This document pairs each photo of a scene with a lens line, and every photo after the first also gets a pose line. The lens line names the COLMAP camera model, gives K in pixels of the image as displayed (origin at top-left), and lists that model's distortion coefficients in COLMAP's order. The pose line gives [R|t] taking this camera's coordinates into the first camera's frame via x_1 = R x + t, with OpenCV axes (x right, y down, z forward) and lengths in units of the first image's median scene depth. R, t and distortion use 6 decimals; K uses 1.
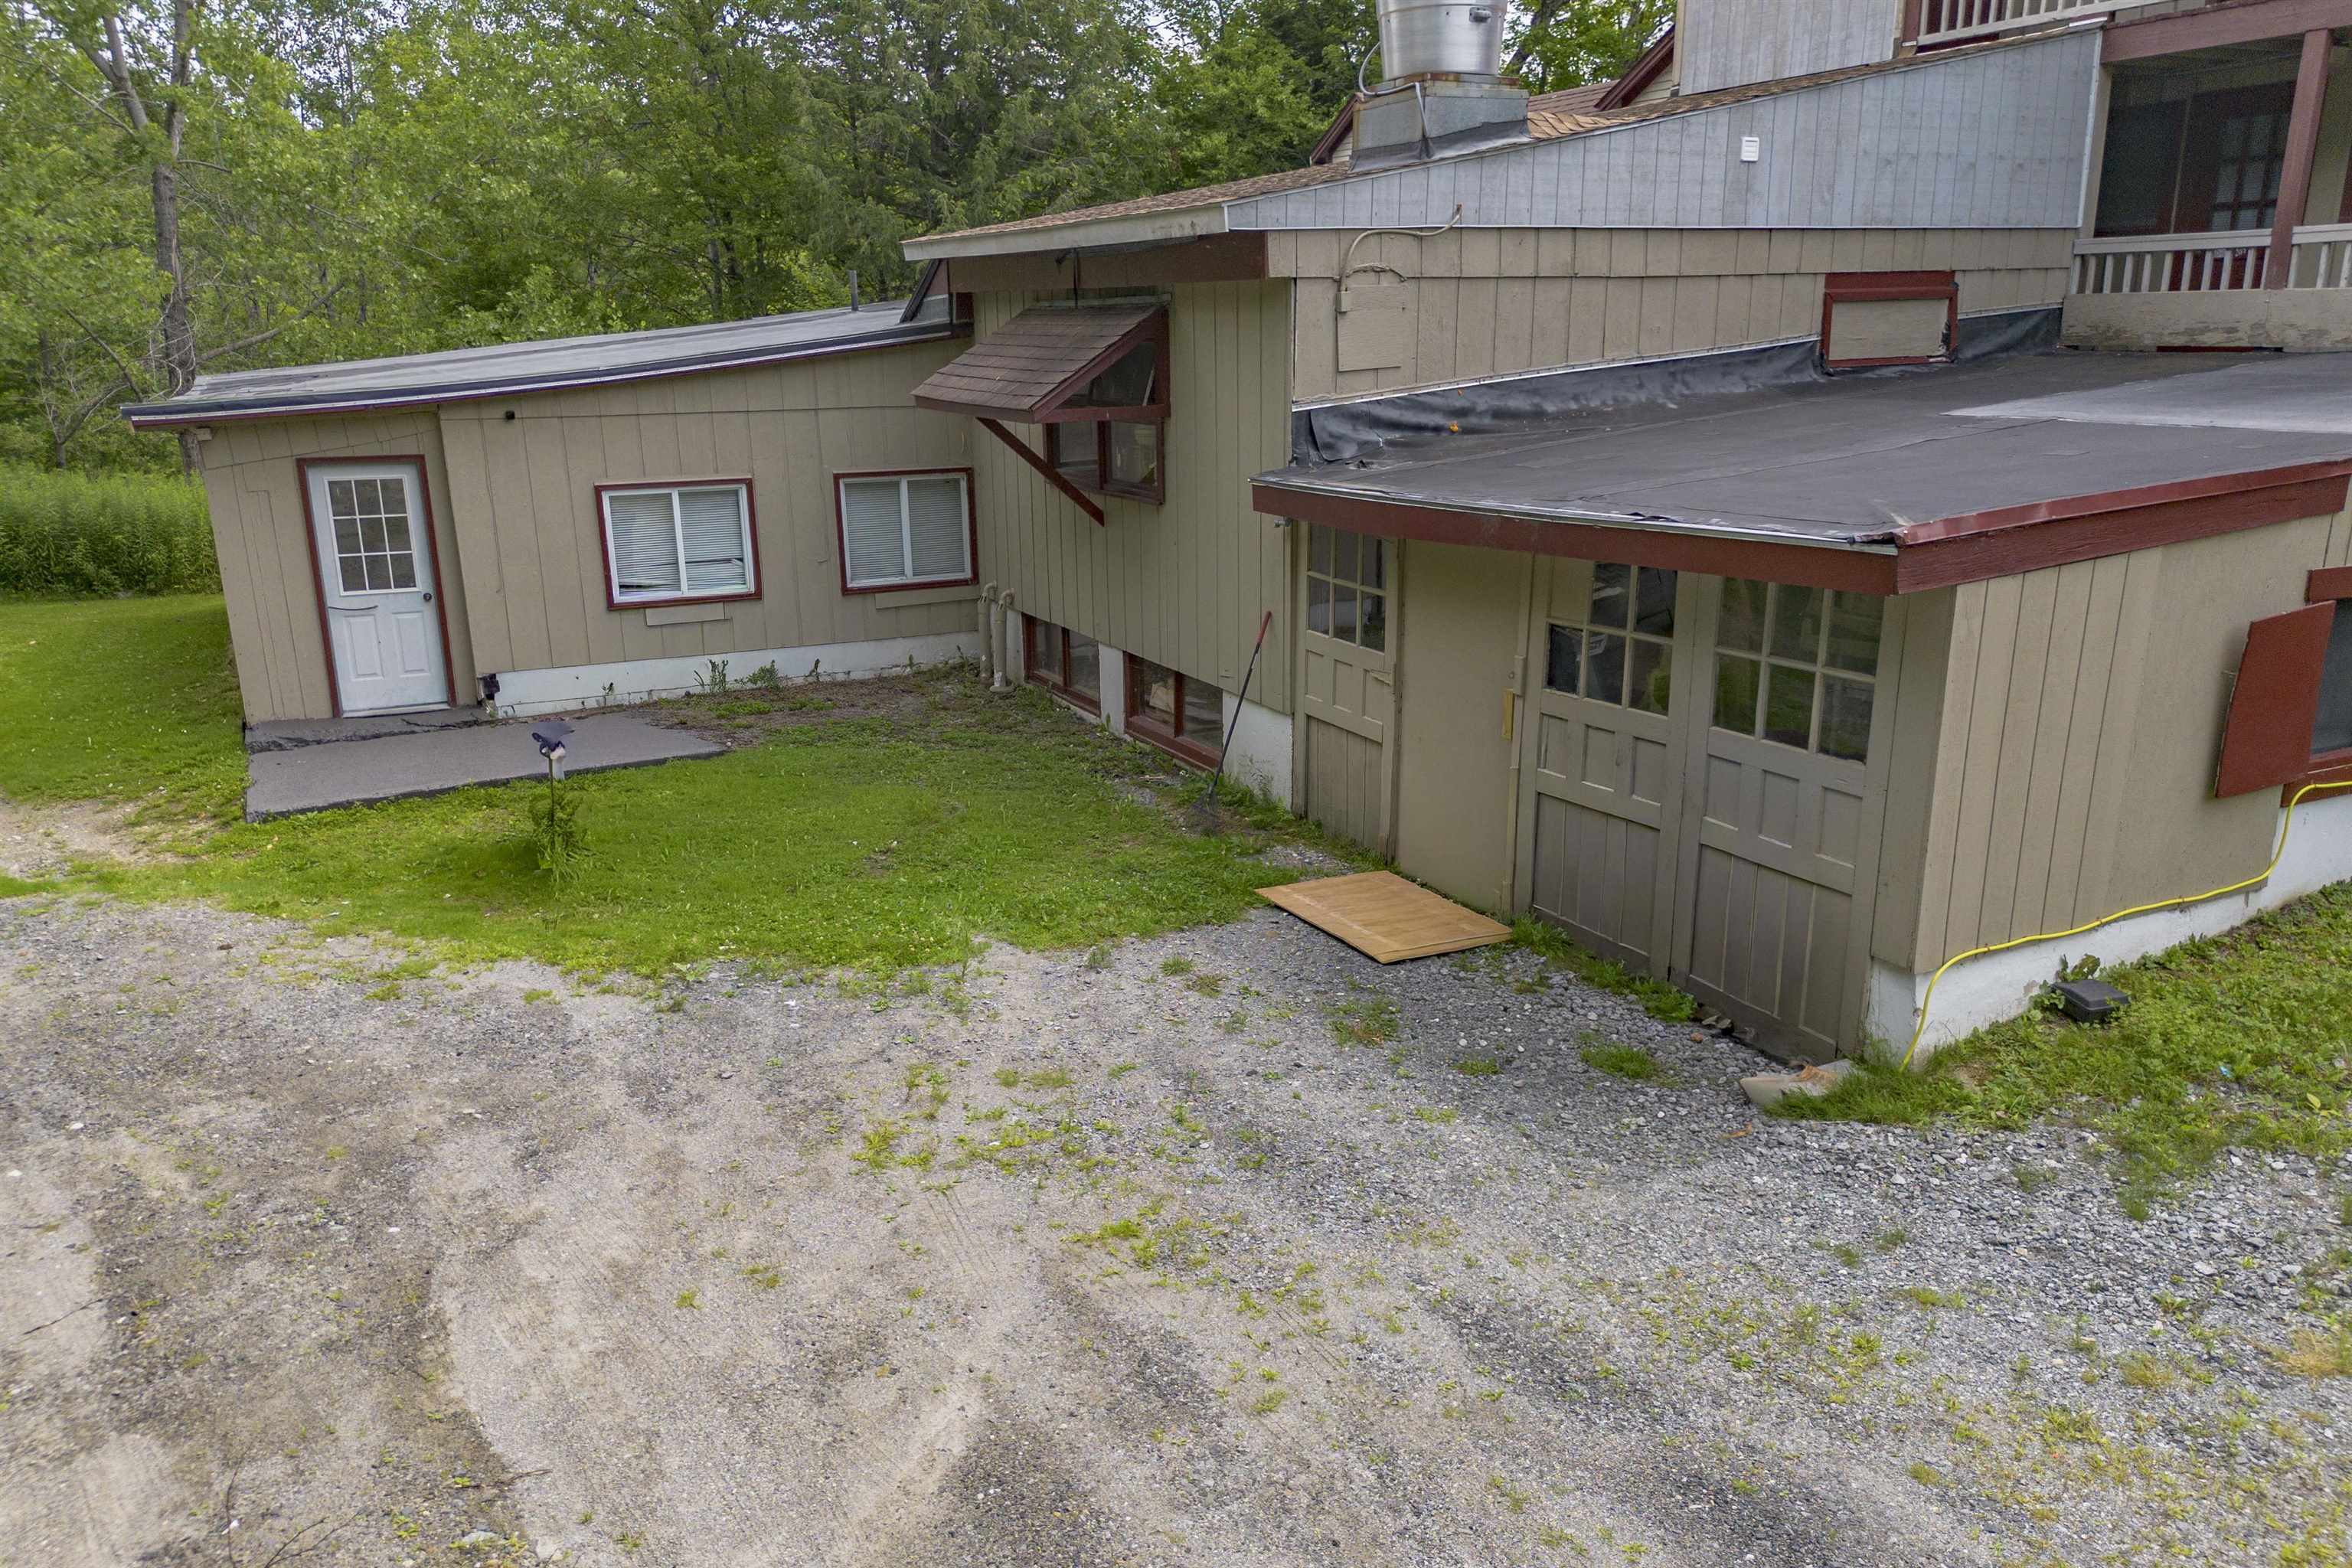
lens RADIAL K [[1649.6, 0, 1176.0], [0, 1649.6, 784.0], [0, 0, 1]] dist [0.055851, -0.060594]
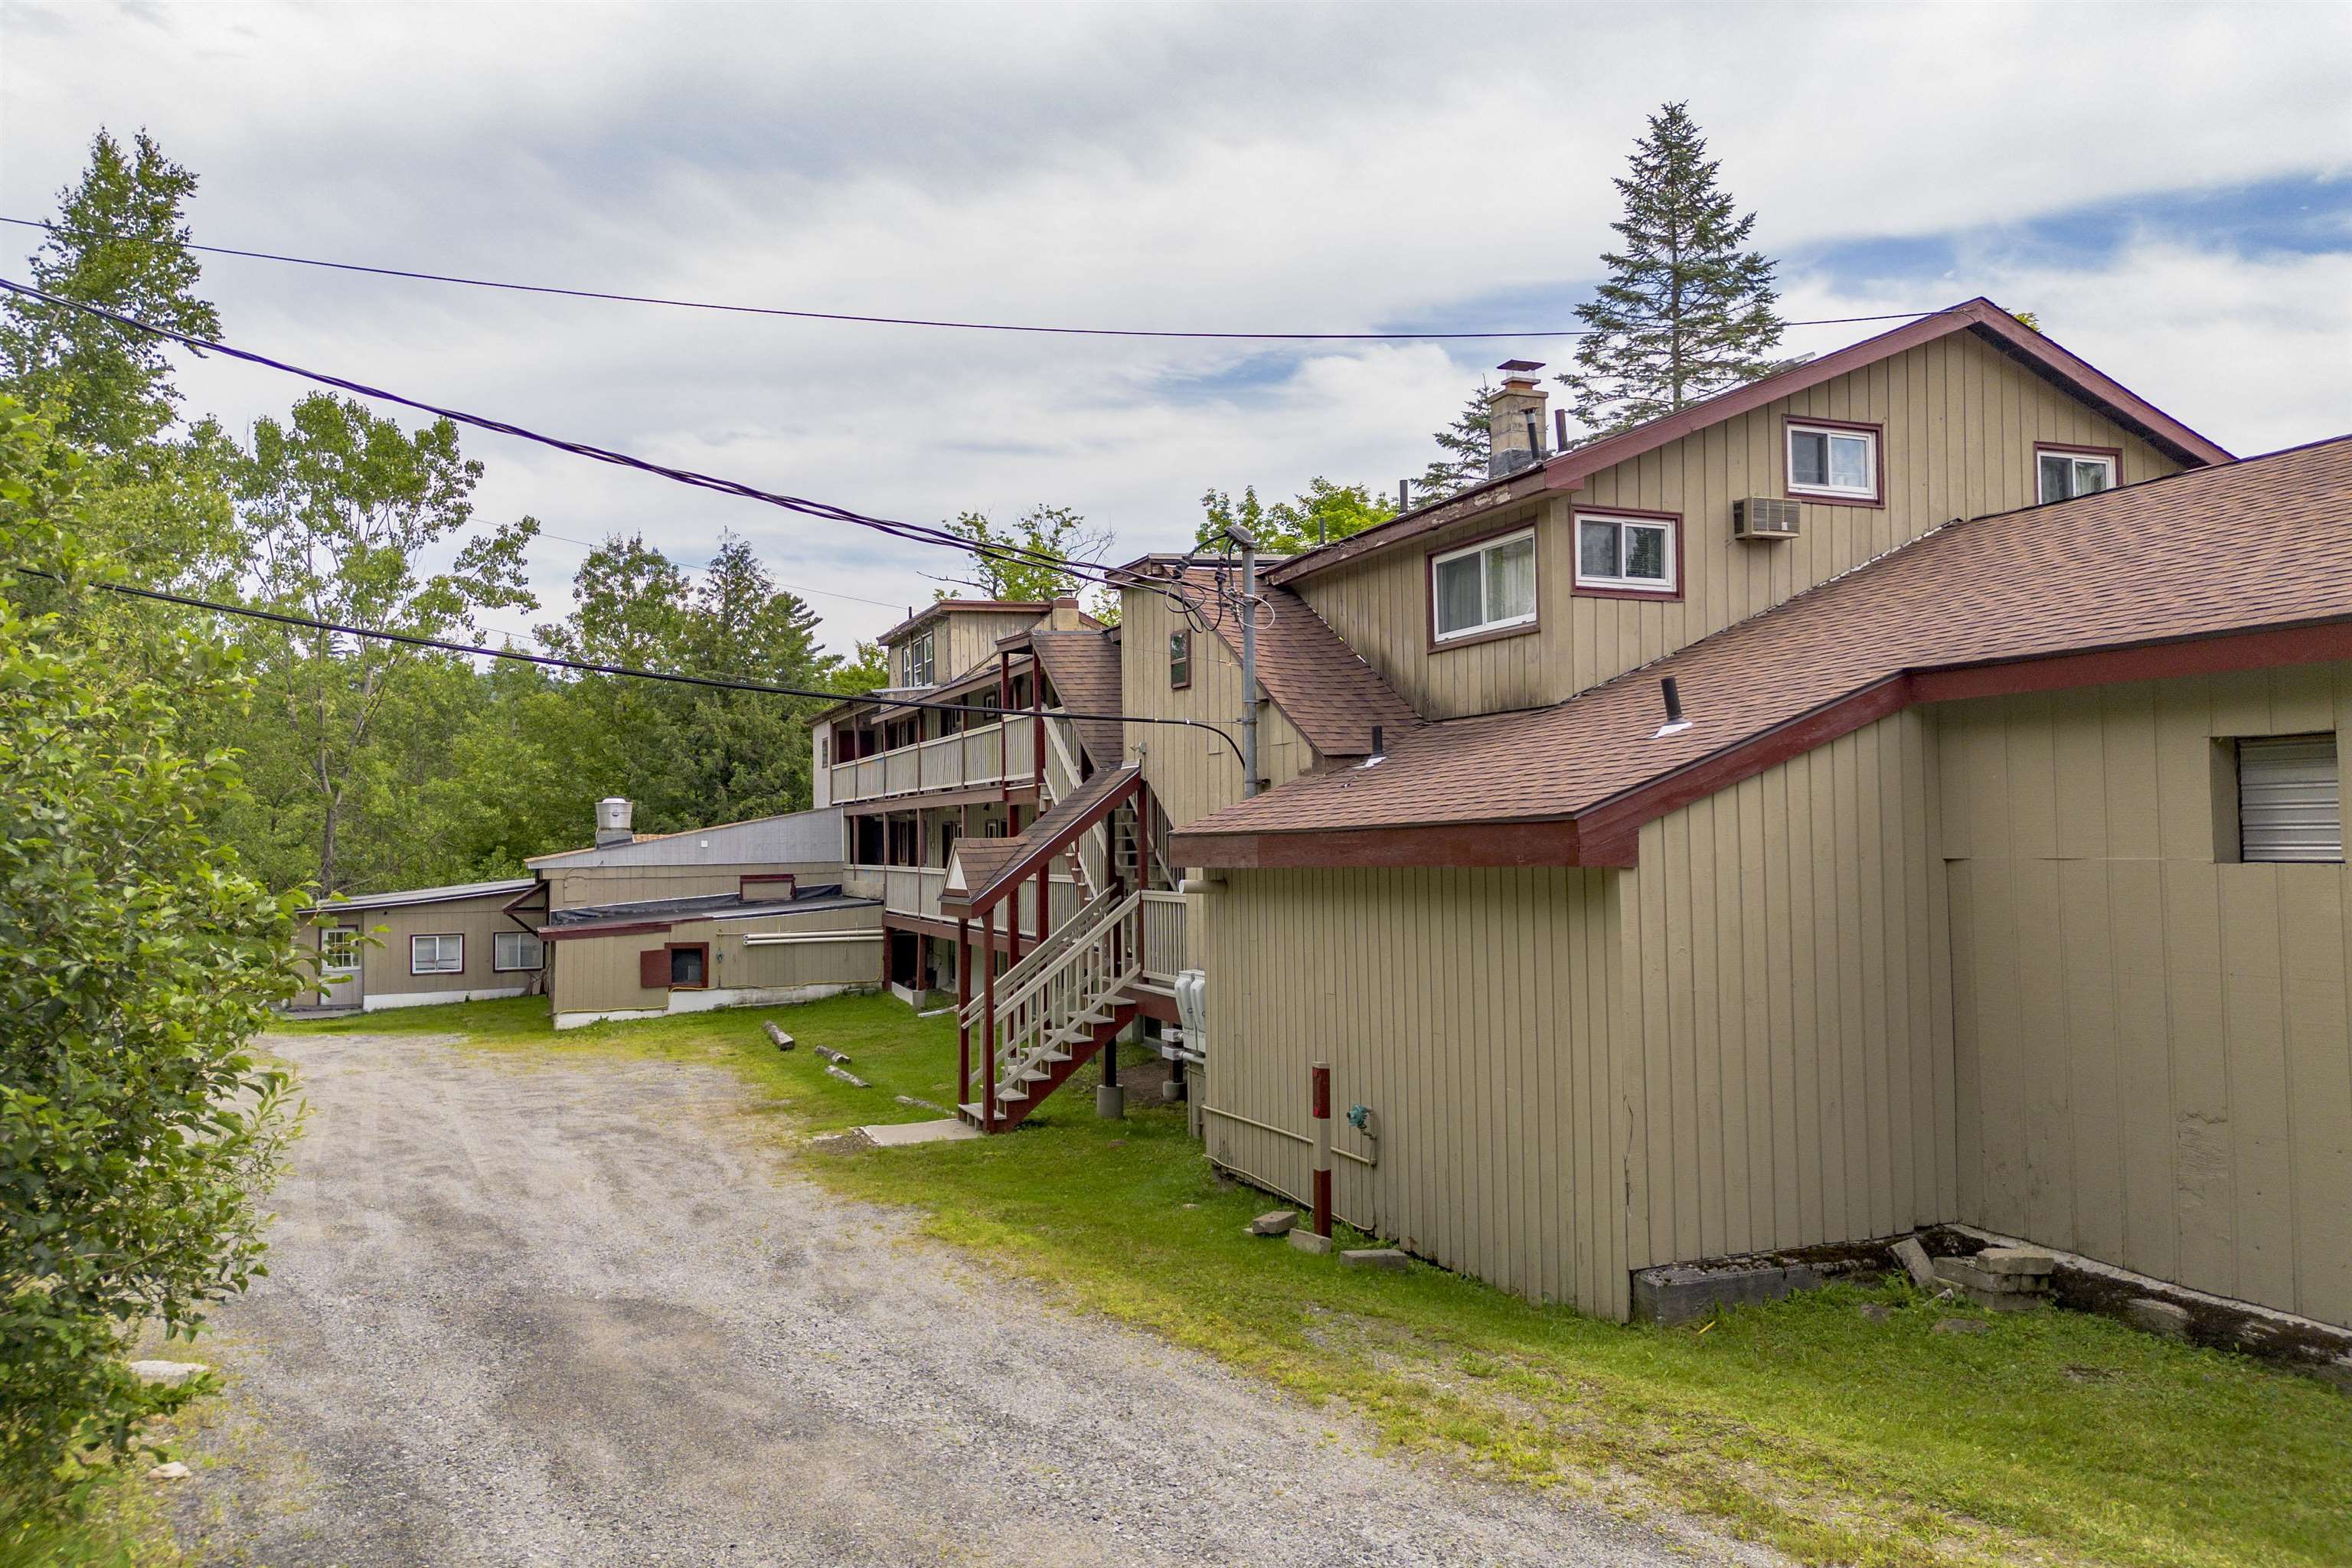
lens RADIAL K [[1649.6, 0, 1176.0], [0, 1649.6, 784.0], [0, 0, 1]] dist [0.055851, -0.060594]
pose [[0.995451, 0.000240, -0.095272, 1.635807], [-0.028902, 0.953631, -0.299589, 0.530412], [0.090783, 0.300980, 0.949300, -2.295625]]
